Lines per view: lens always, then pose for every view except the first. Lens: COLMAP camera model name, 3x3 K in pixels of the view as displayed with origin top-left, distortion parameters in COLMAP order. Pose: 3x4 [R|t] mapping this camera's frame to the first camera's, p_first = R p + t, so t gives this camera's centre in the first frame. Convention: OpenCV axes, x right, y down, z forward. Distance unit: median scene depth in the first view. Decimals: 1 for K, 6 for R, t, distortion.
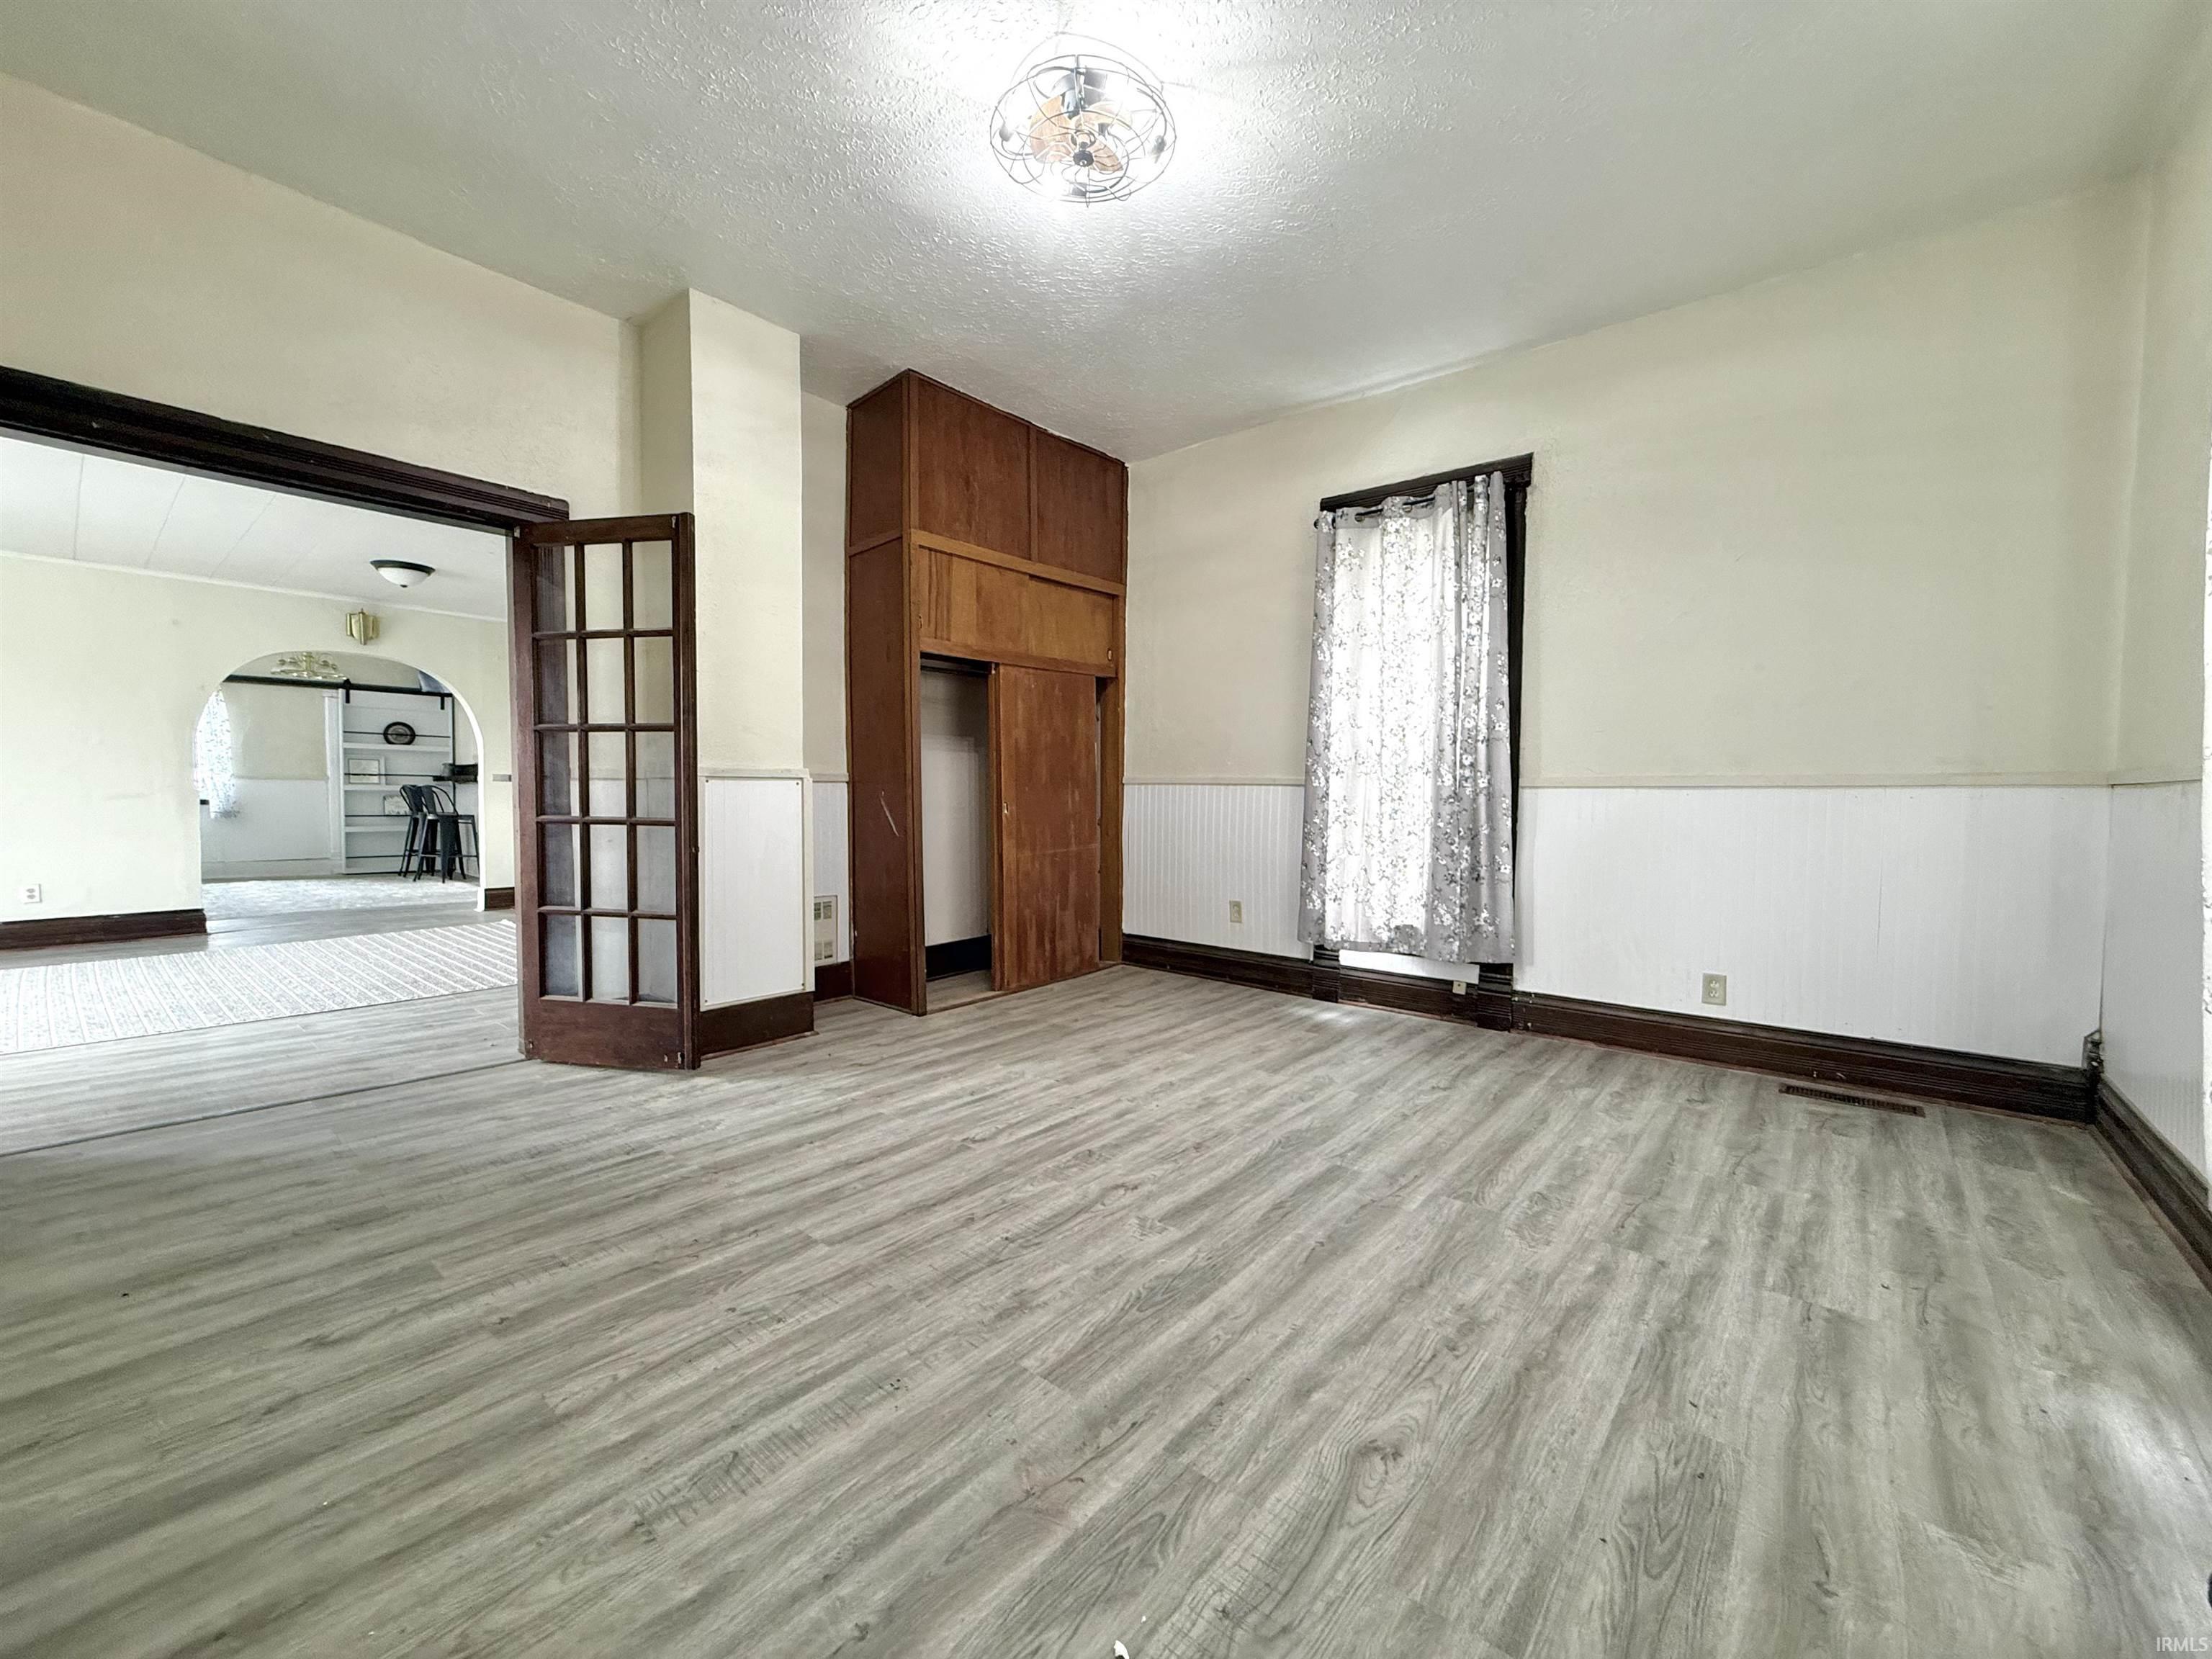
lens RADIAL K [[882.4, 0, 1102.6], [0, 882.4, 832.4], [0, 0, 1]] dist [0.000330, 0.000134]
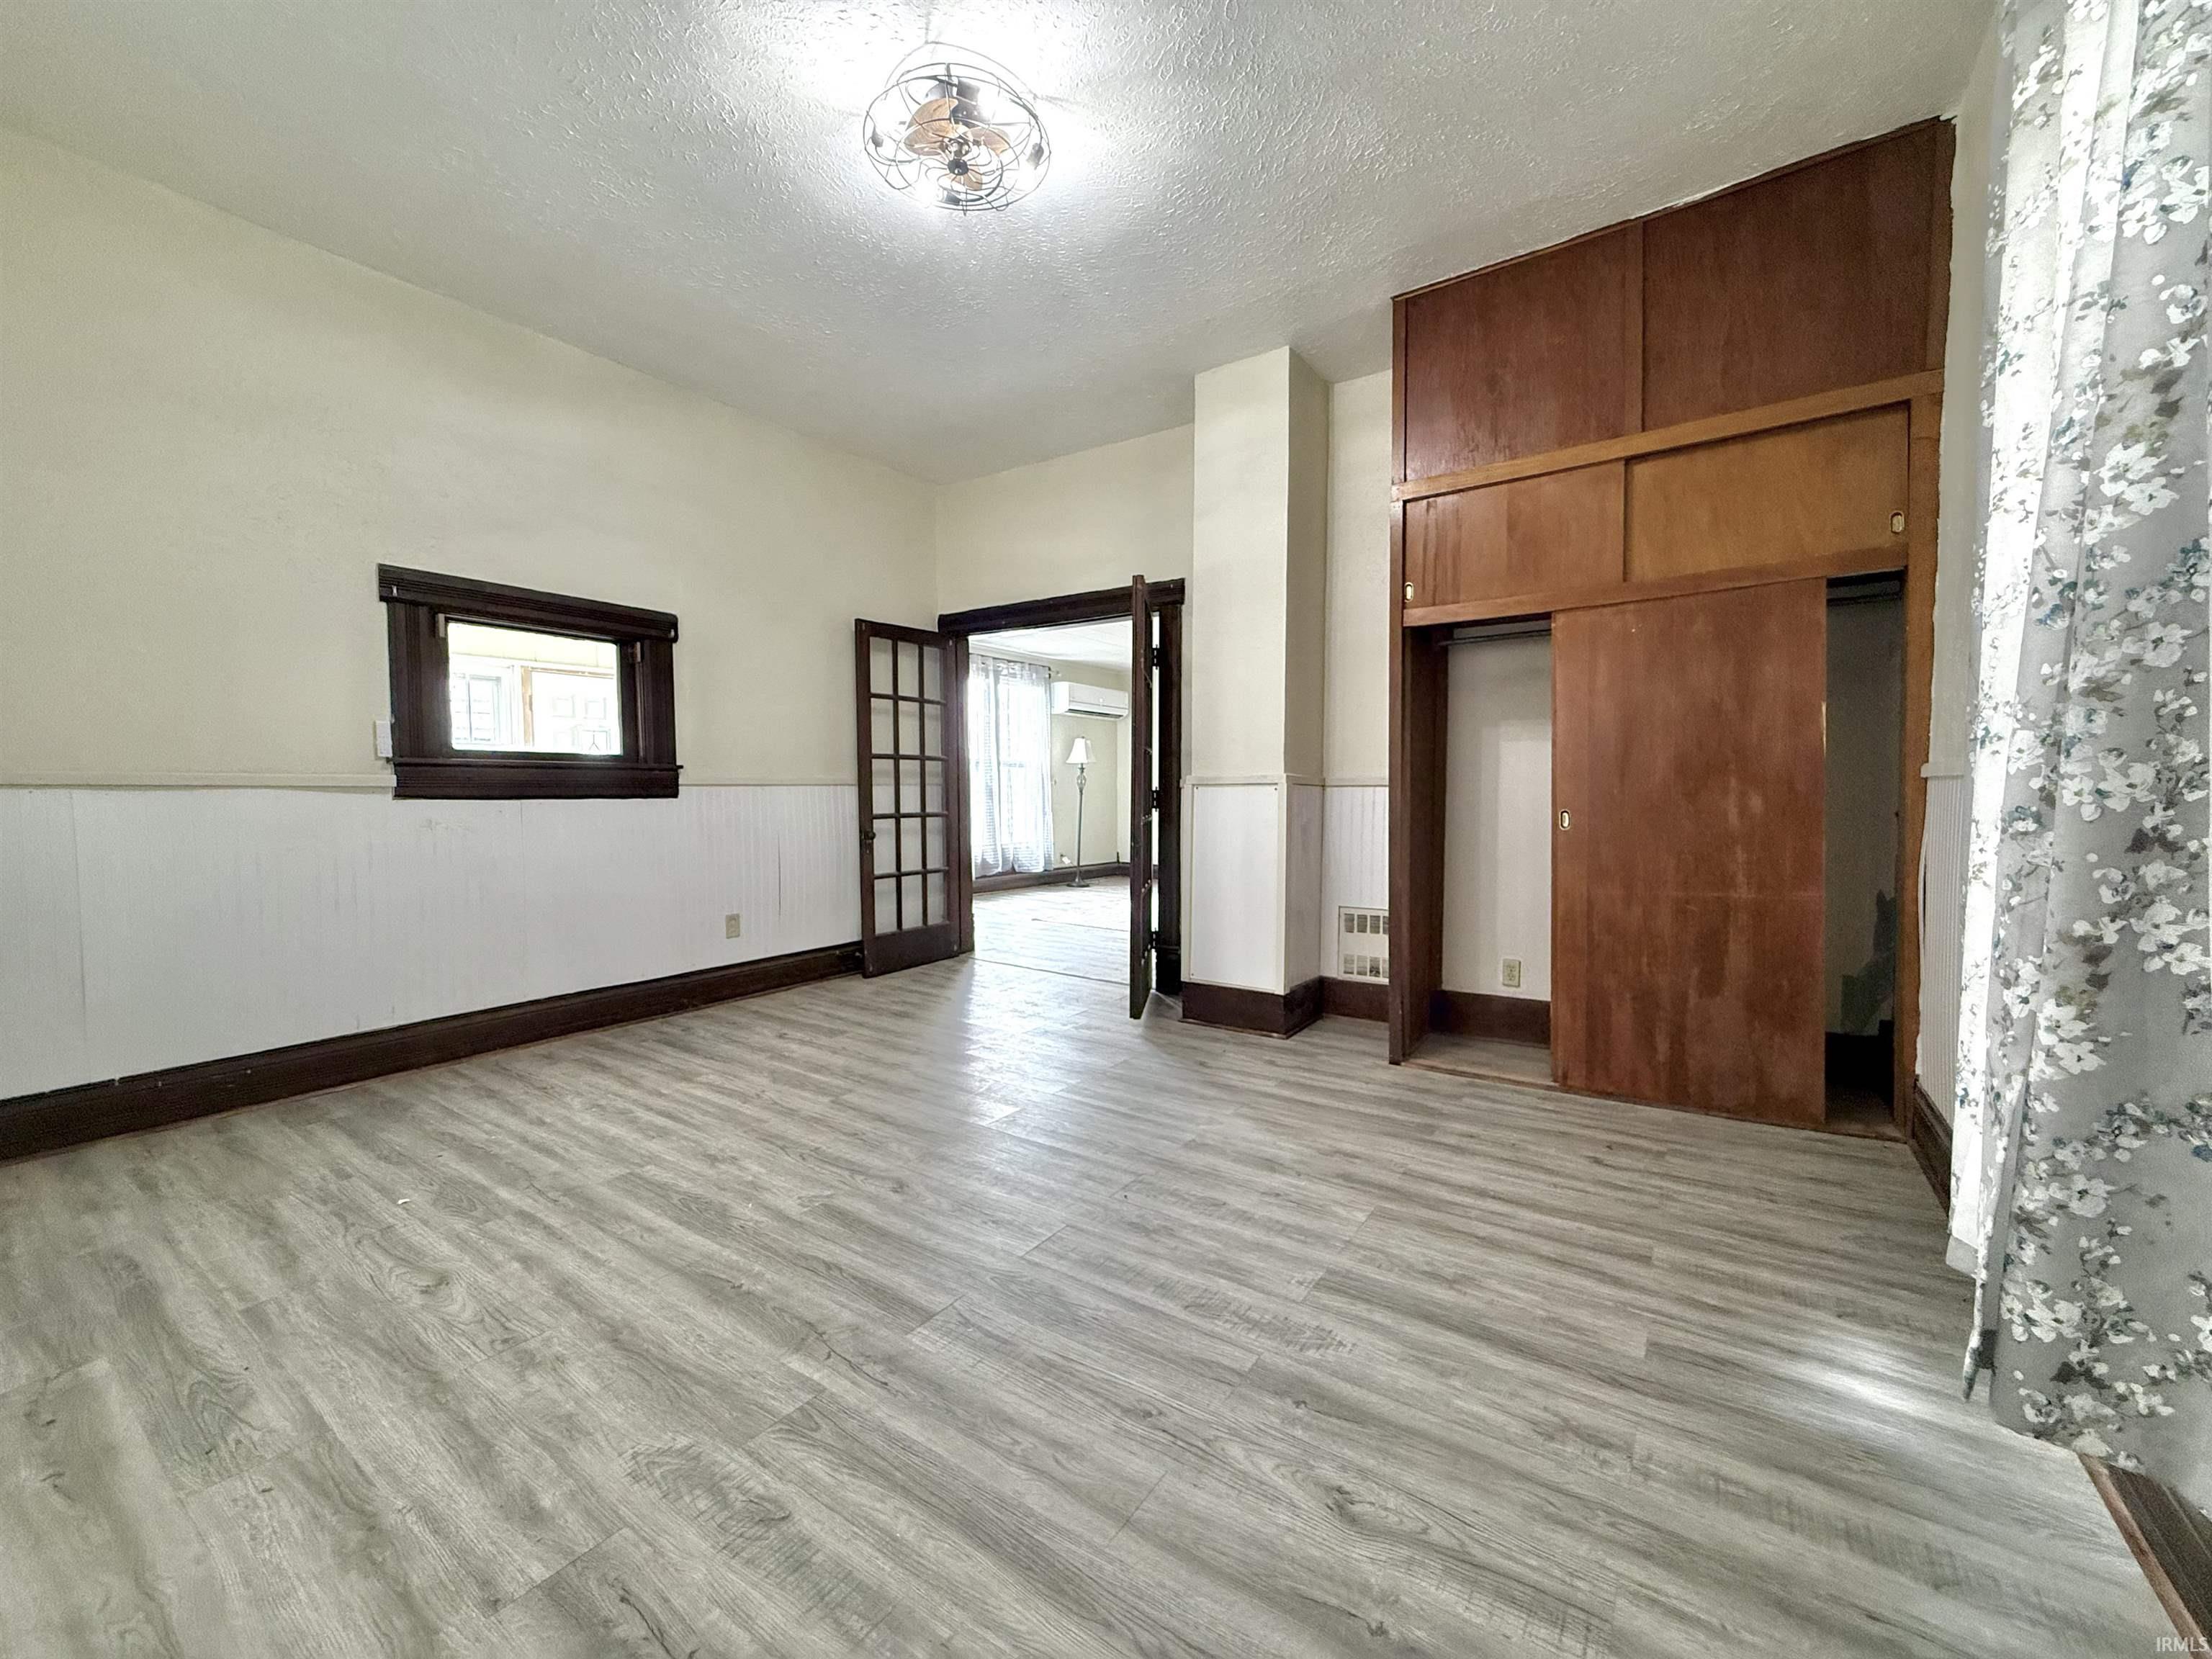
lens RADIAL K [[882.4, 0, 1102.6], [0, 882.4, 832.4], [0, 0, 1]] dist [0.000330, 0.000134]
pose [[0.096545, 0.038675, -0.994577, 0.927939], [-0.043279, 0.998463, 0.034625, -0.045274], [0.994387, 0.039701, 0.098071, 0.994268]]
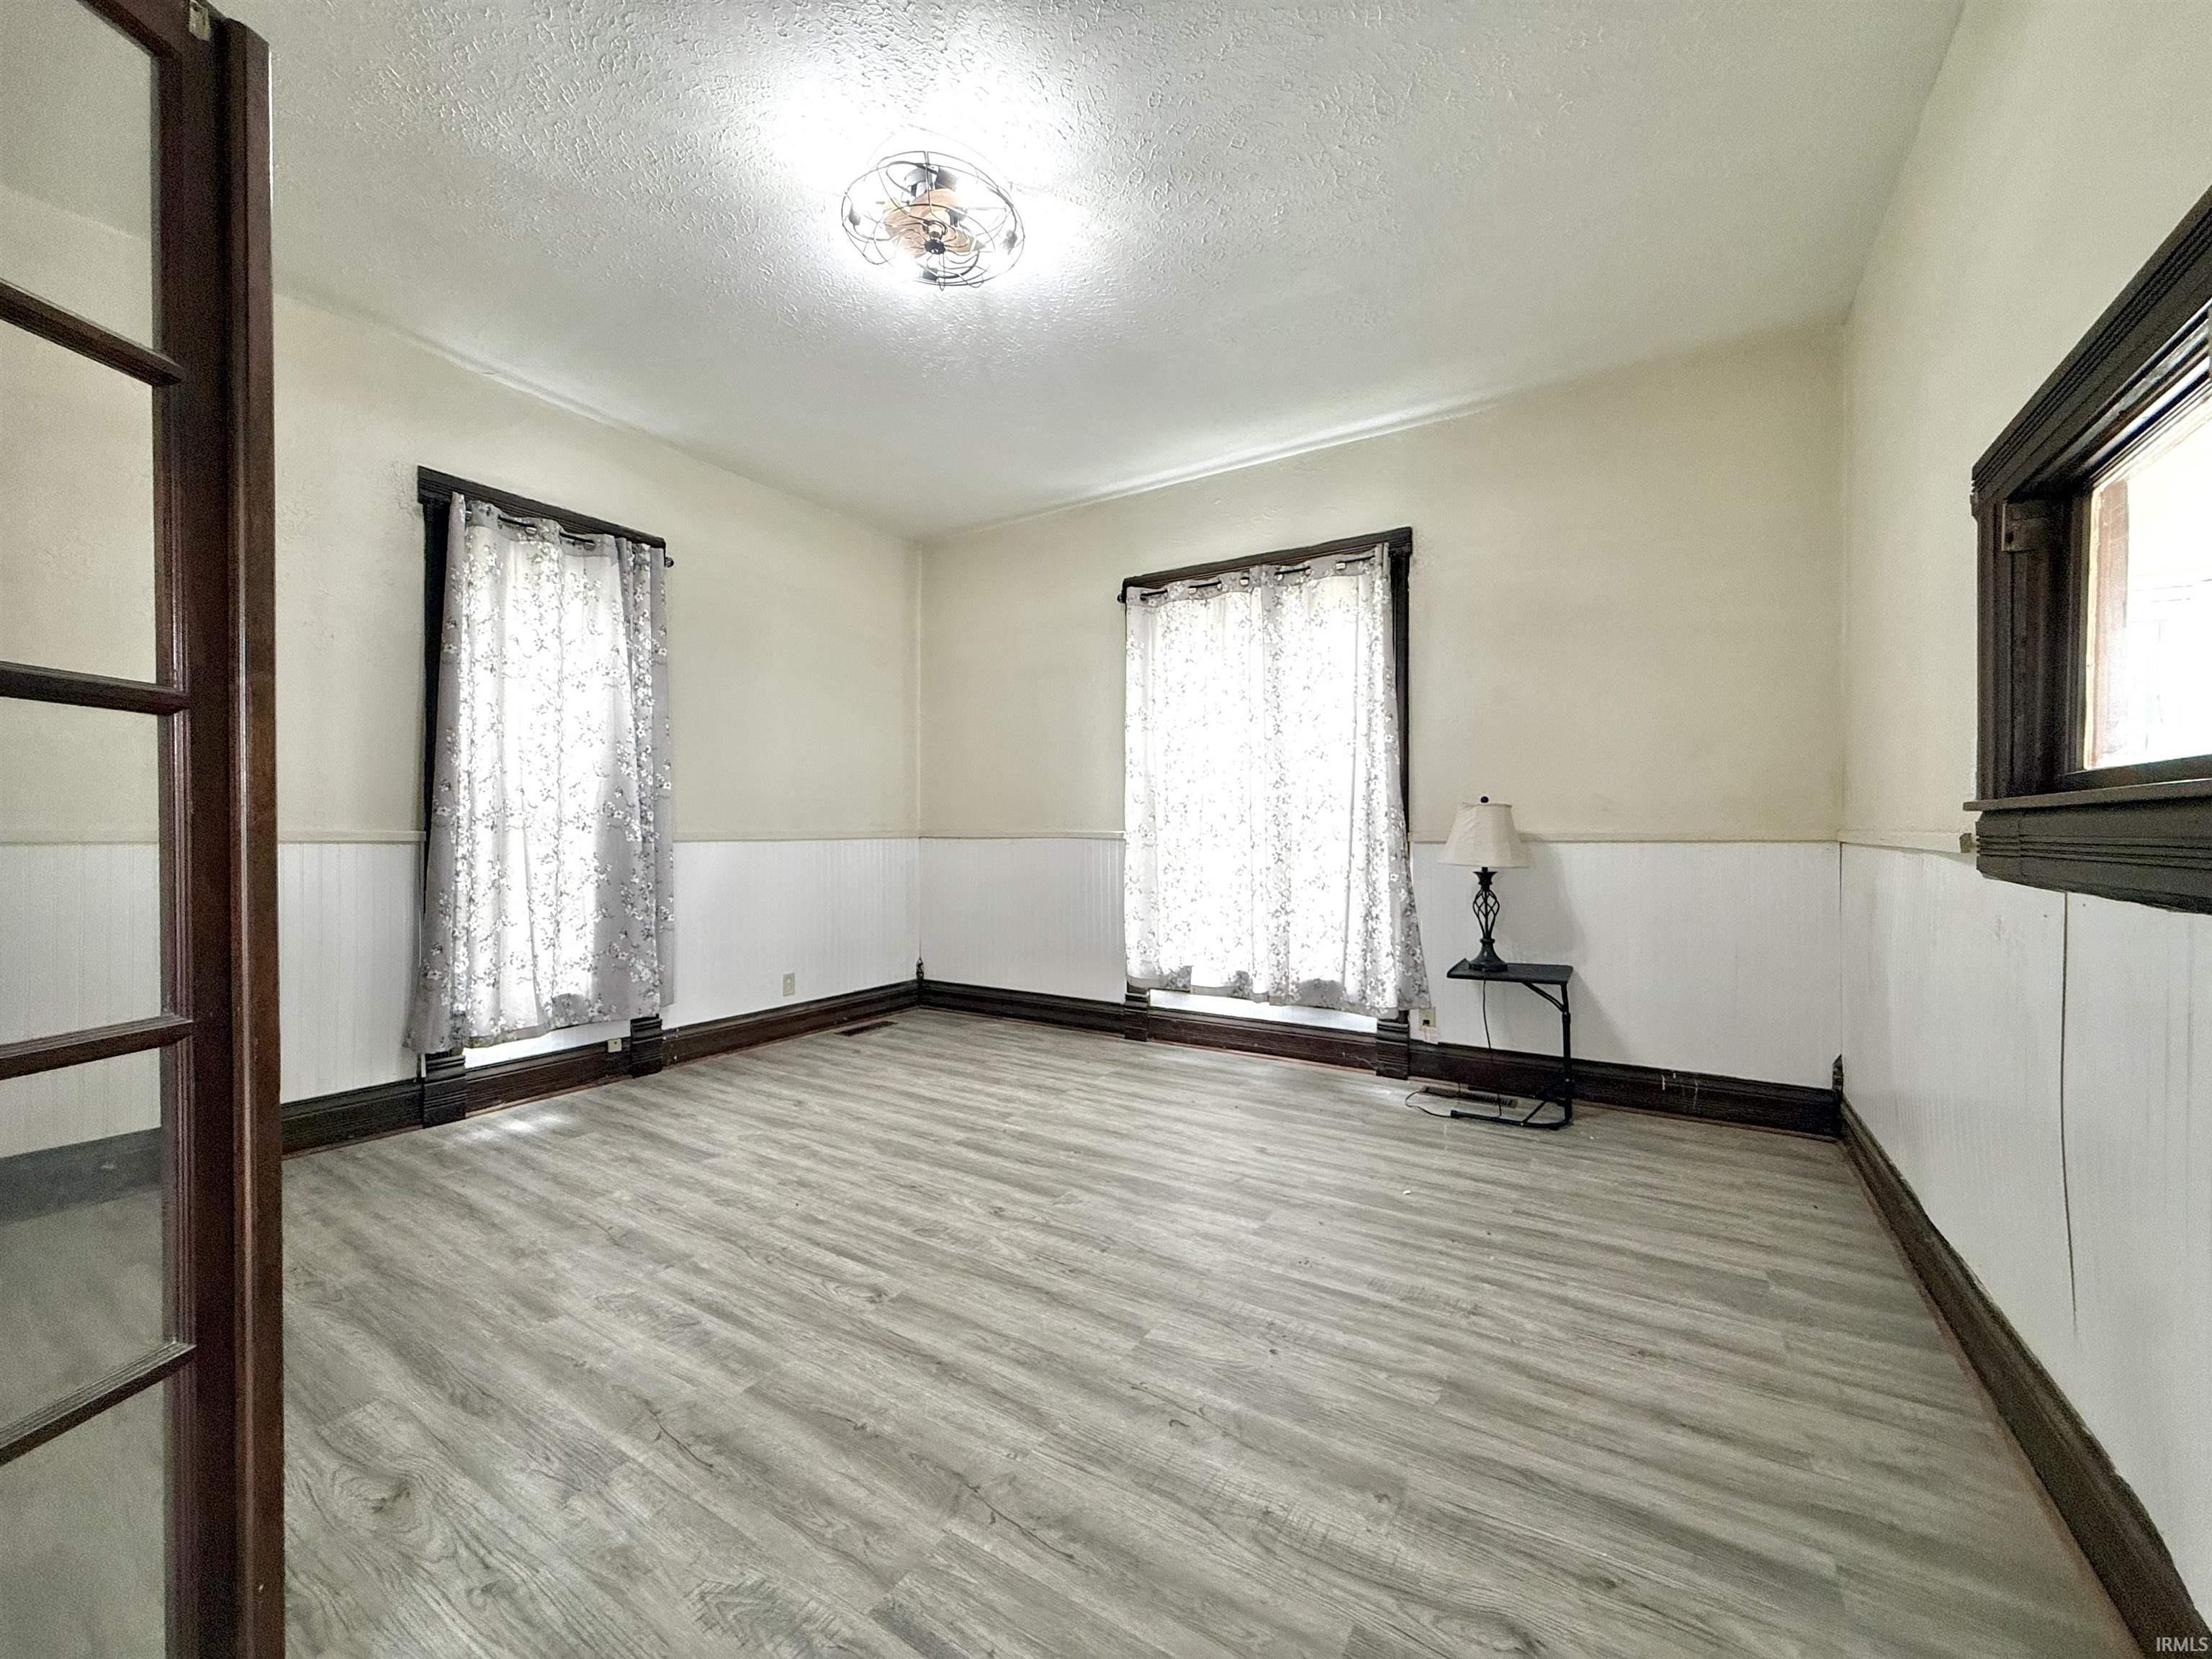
lens RADIAL K [[882.4, 0, 1102.6], [0, 882.4, 832.4], [0, 0, 1]] dist [0.000330, 0.000134]
pose [[-0.134226, -0.009585, 0.990904, -0.976991], [0.044591, 0.998882, 0.015703, -0.080554], [-0.989947, 0.046293, -0.133648, 0.887040]]
